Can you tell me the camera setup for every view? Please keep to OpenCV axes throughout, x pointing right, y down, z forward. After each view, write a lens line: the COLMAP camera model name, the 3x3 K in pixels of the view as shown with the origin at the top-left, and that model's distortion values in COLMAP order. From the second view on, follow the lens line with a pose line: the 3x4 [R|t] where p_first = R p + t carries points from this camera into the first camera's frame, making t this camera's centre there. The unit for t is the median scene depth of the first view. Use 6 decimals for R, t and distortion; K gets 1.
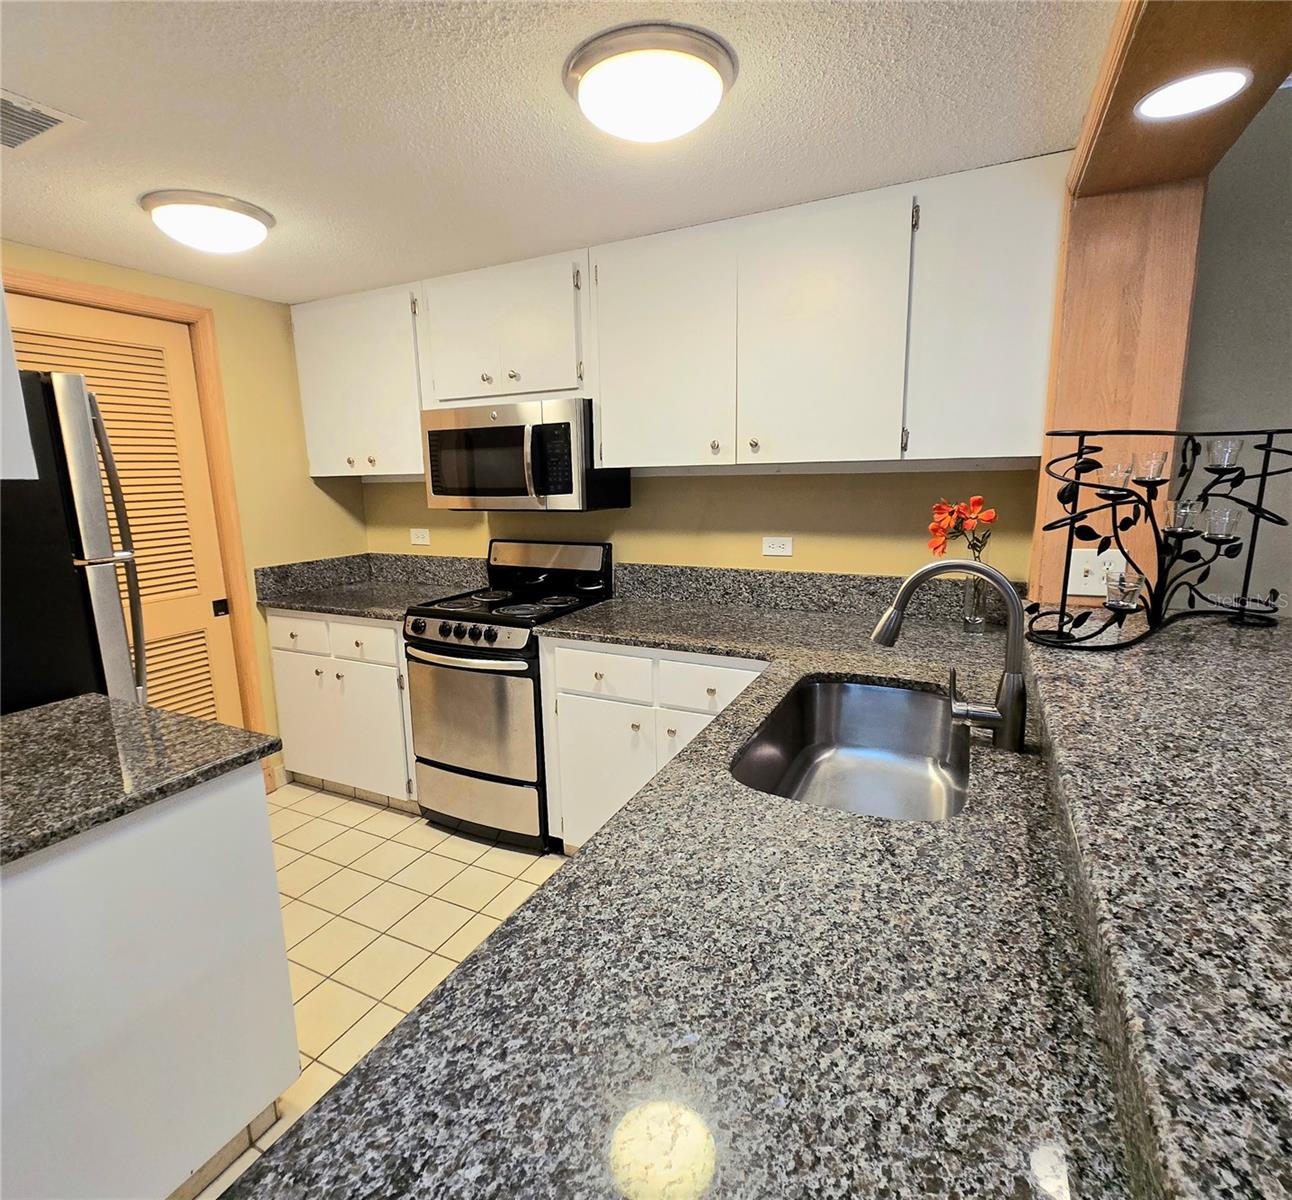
lens RADIAL K [[691.2, 0, 633.2], [0, 691.2, 604.0], [0, 0, 1]] dist [-0.001010, -0.001584]
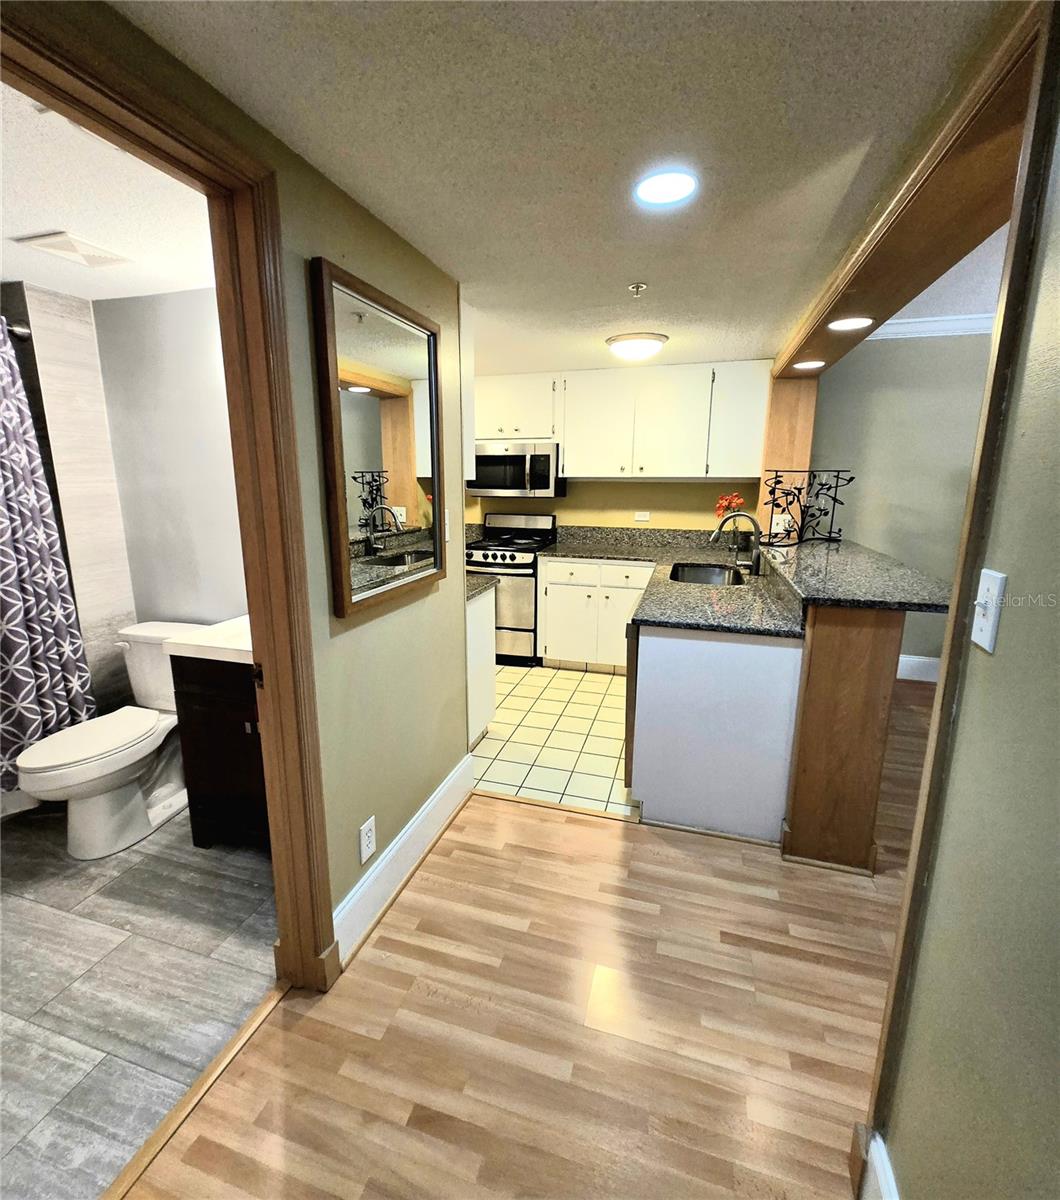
lens RADIAL K [[562.1, 0, 526.6], [0, 562.1, 595.4], [0, 0, 1]] dist [0.003953, 0.001938]
pose [[0.986418, -0.010252, 0.163933, -0.527047], [0.006842, 0.999748, 0.021357, 0.147665], [-0.164111, -0.019946, 0.986240, -0.791654]]
